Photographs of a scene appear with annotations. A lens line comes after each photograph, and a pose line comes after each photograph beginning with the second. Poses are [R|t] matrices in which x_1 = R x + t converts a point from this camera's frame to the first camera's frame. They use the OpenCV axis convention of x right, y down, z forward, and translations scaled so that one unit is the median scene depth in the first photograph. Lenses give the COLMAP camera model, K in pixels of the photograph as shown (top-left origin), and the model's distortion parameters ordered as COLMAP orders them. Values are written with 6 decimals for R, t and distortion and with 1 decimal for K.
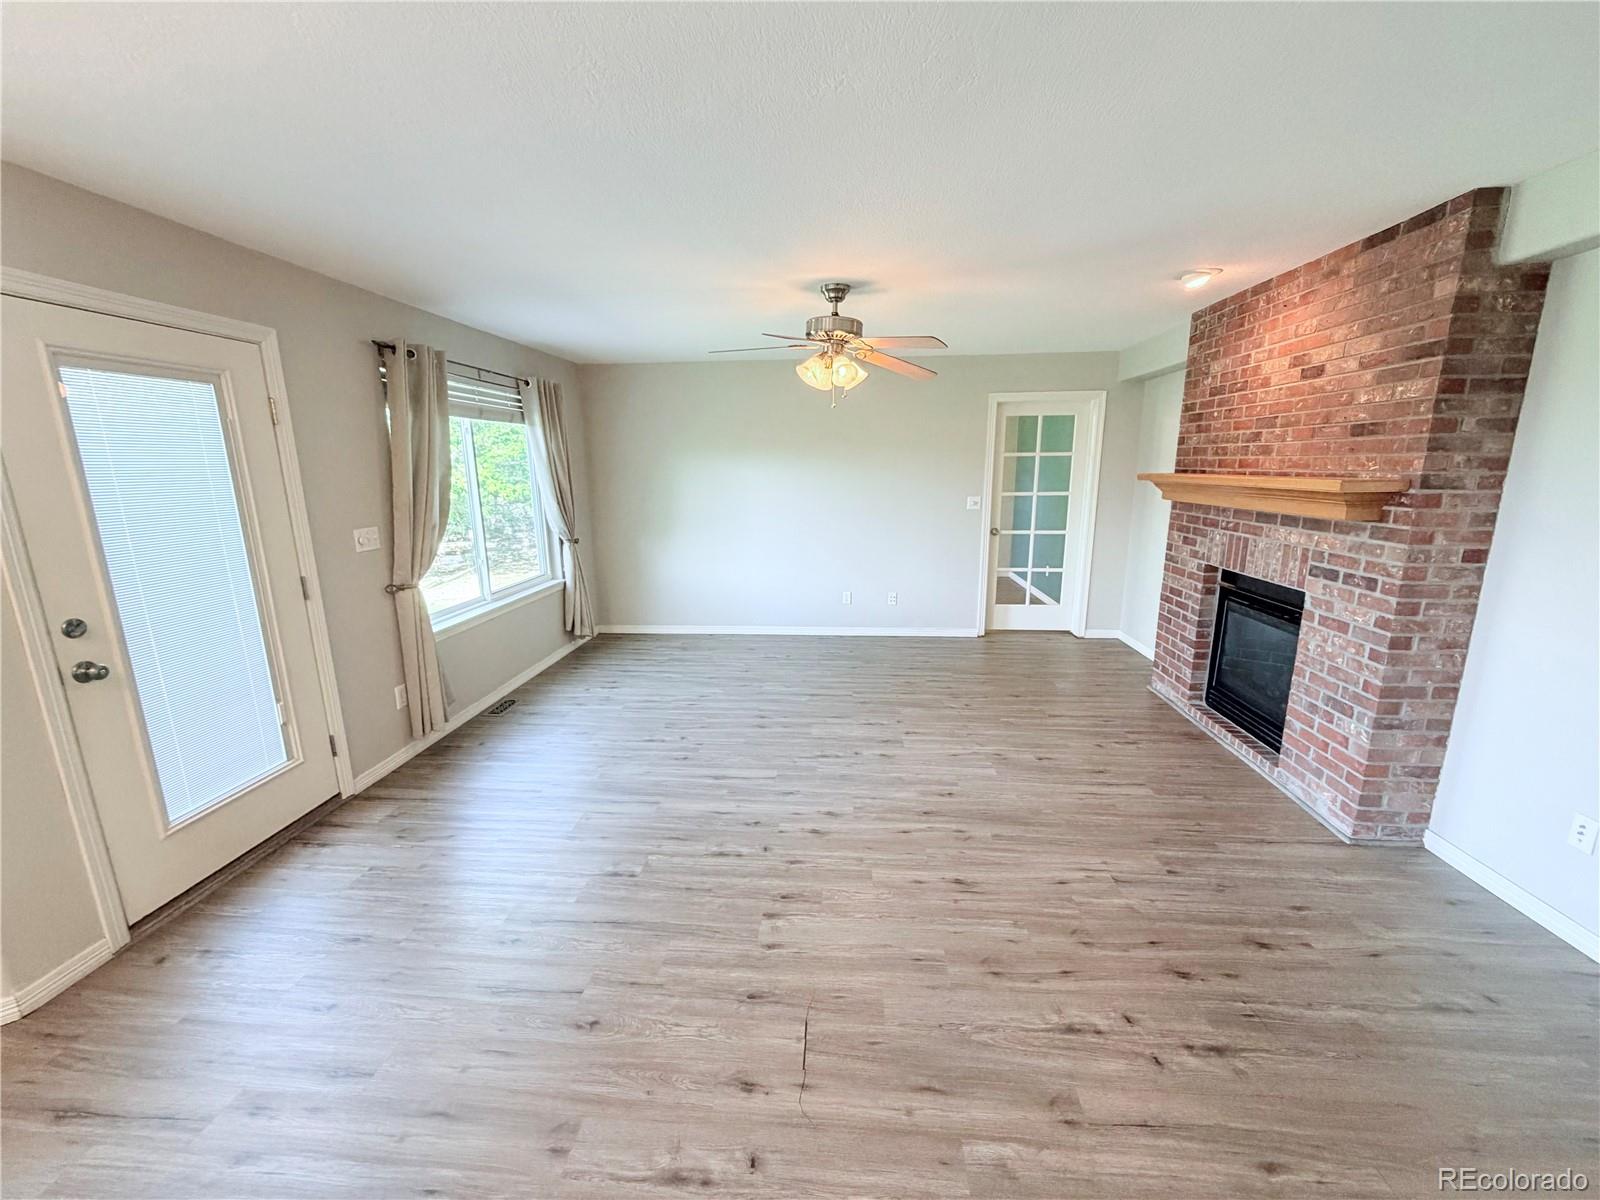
lens RADIAL K [[639.1, 0, 798.9], [0, 639.1, 602.3], [0, 0, 1]] dist [0.000083, -0.000181]
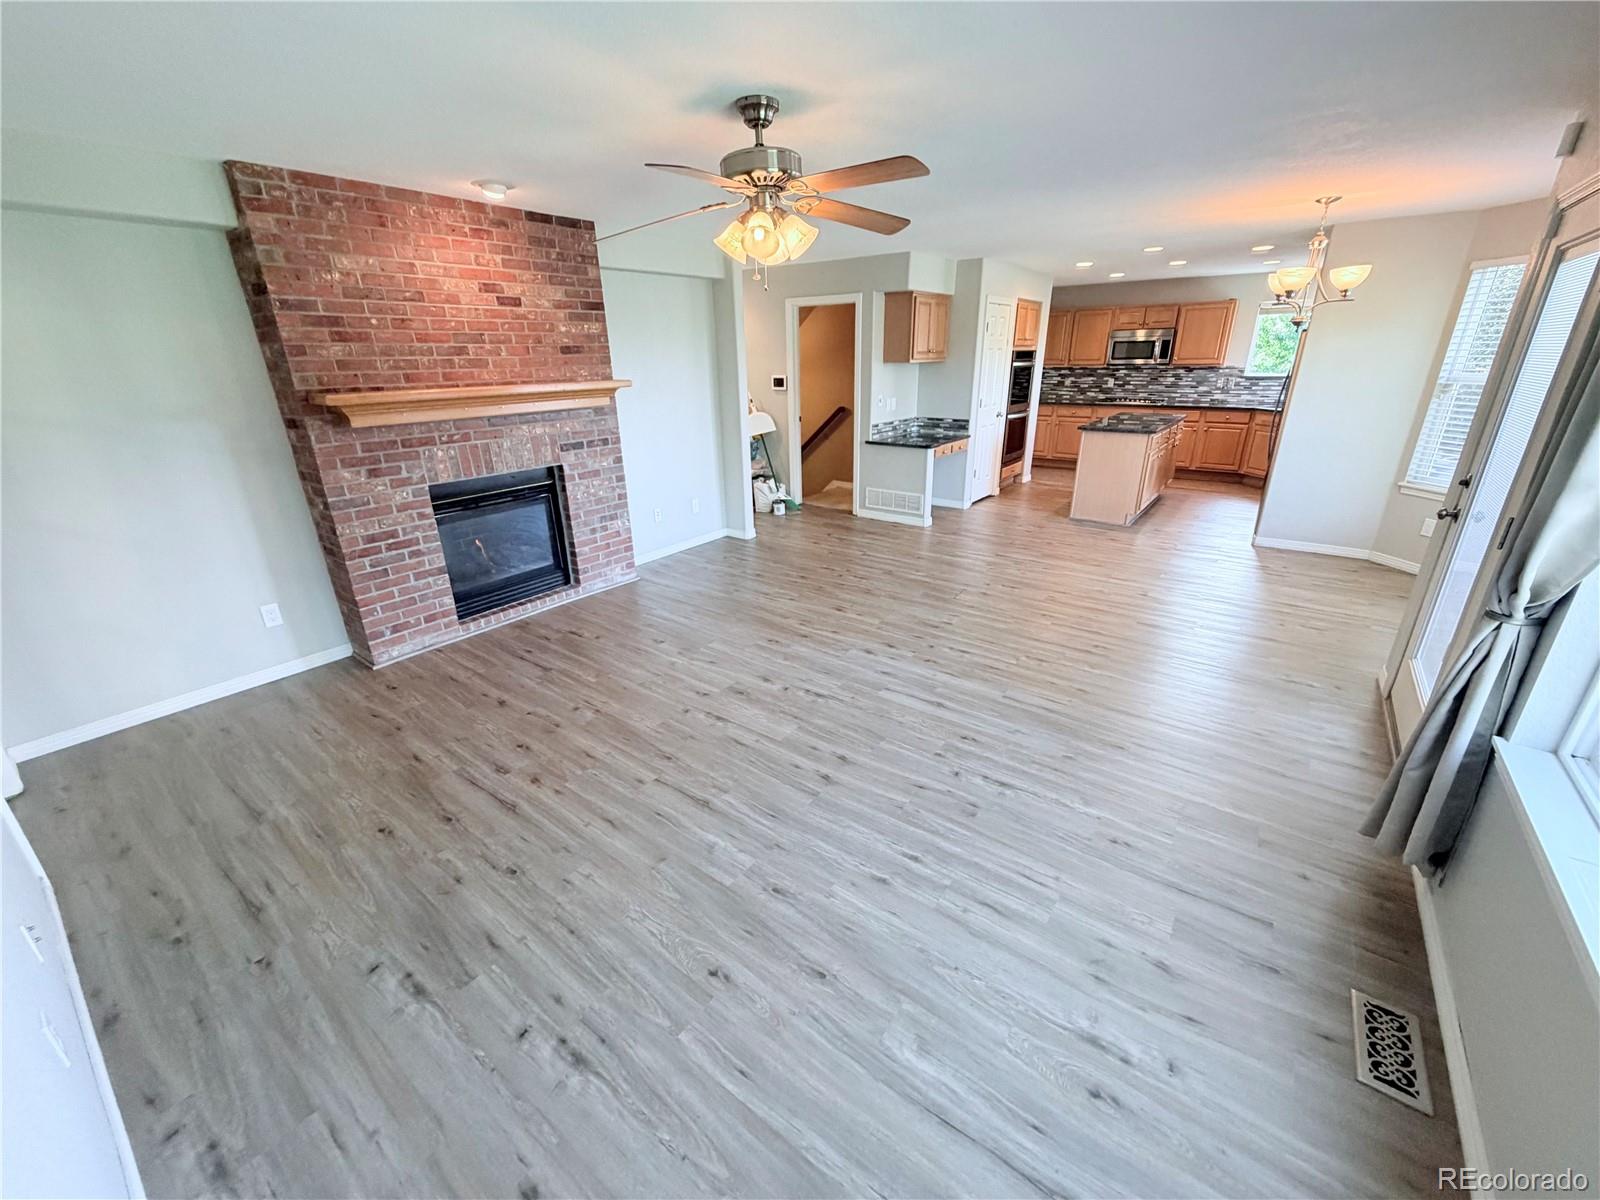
lens RADIAL K [[639.1, 0, 796.6], [0, 639.1, 602.2], [0, 0, 1]] dist [0.000083, -0.000181]
pose [[-0.843897, -0.170516, 0.508687, -0.458632], [0.139647, 0.845653, 0.515140, -0.428528], [-0.518013, 0.505762, -0.689832, 1.898987]]
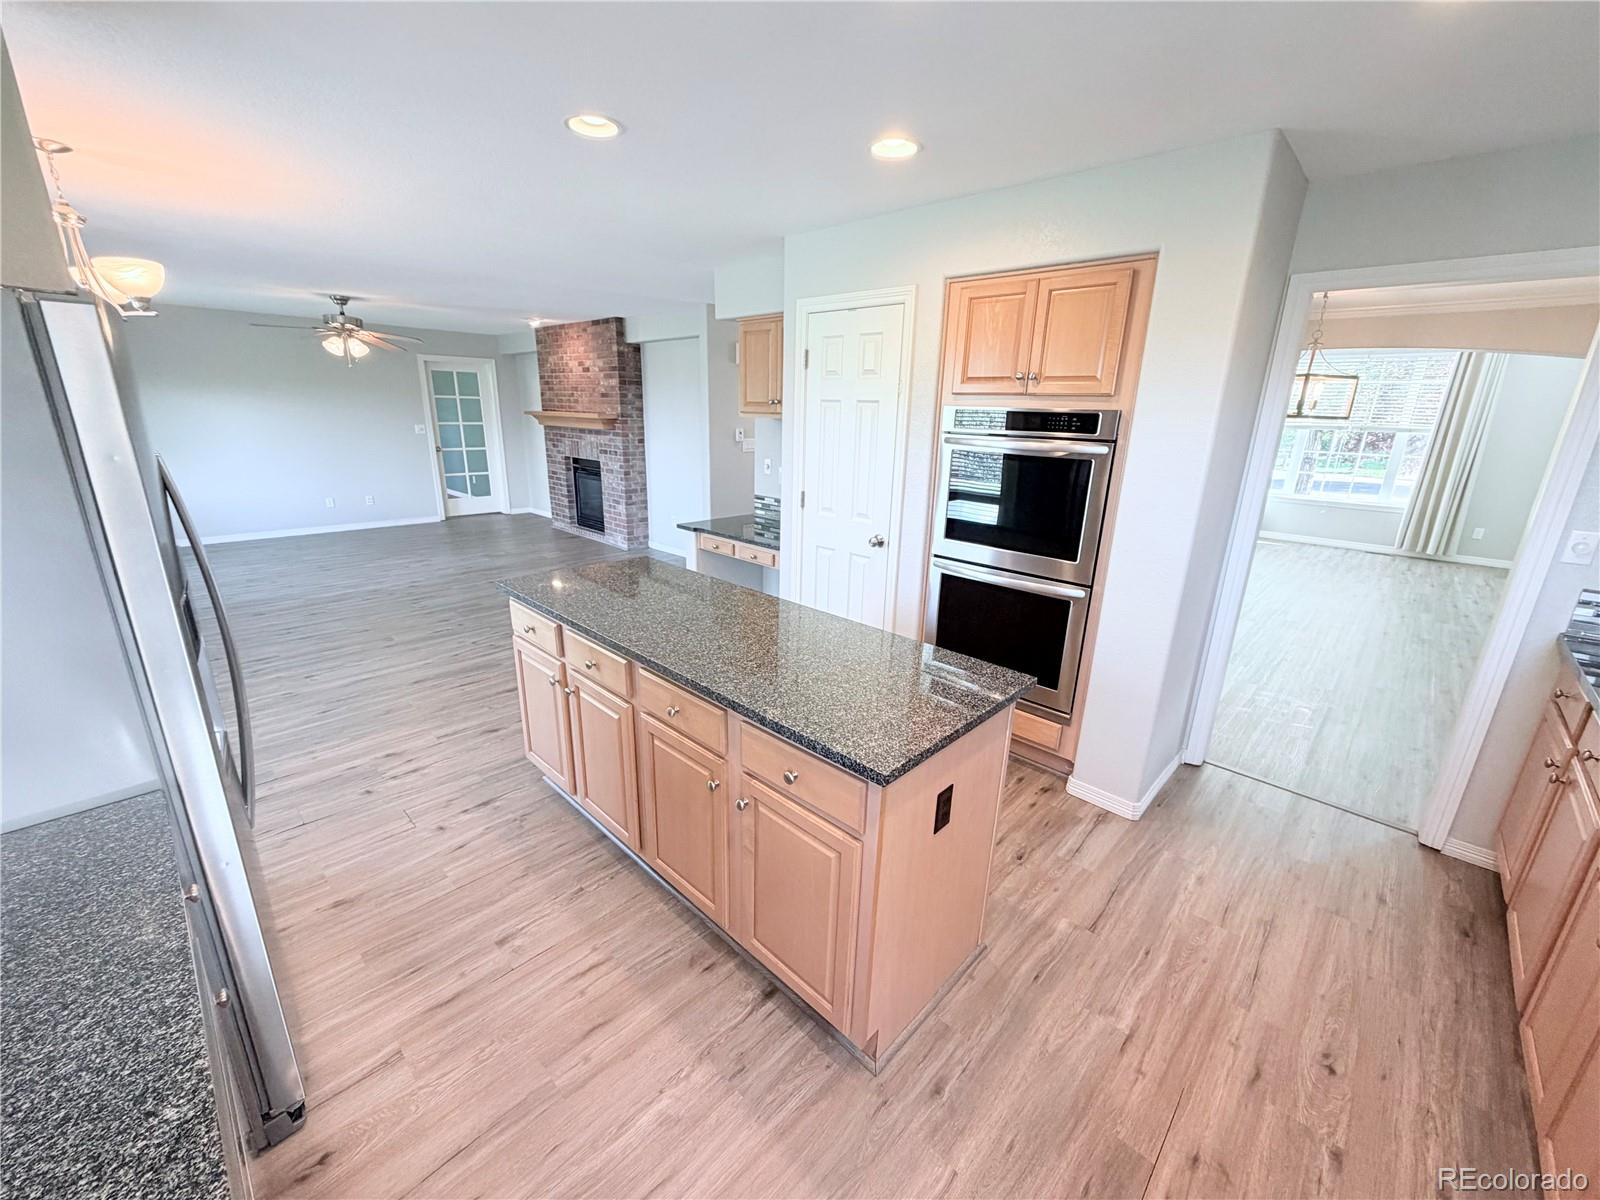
lens RADIAL K [[639.1, 0, 798.4], [0, 639.1, 601.5], [0, 0, 1]] dist [0.000083, -0.000181]
pose [[0.632198, -0.200315, 0.748465, -0.692897], [0.134721, 0.979707, 0.148409, 0.256974], [-0.763004, 0.007010, 0.646356, -1.197229]]
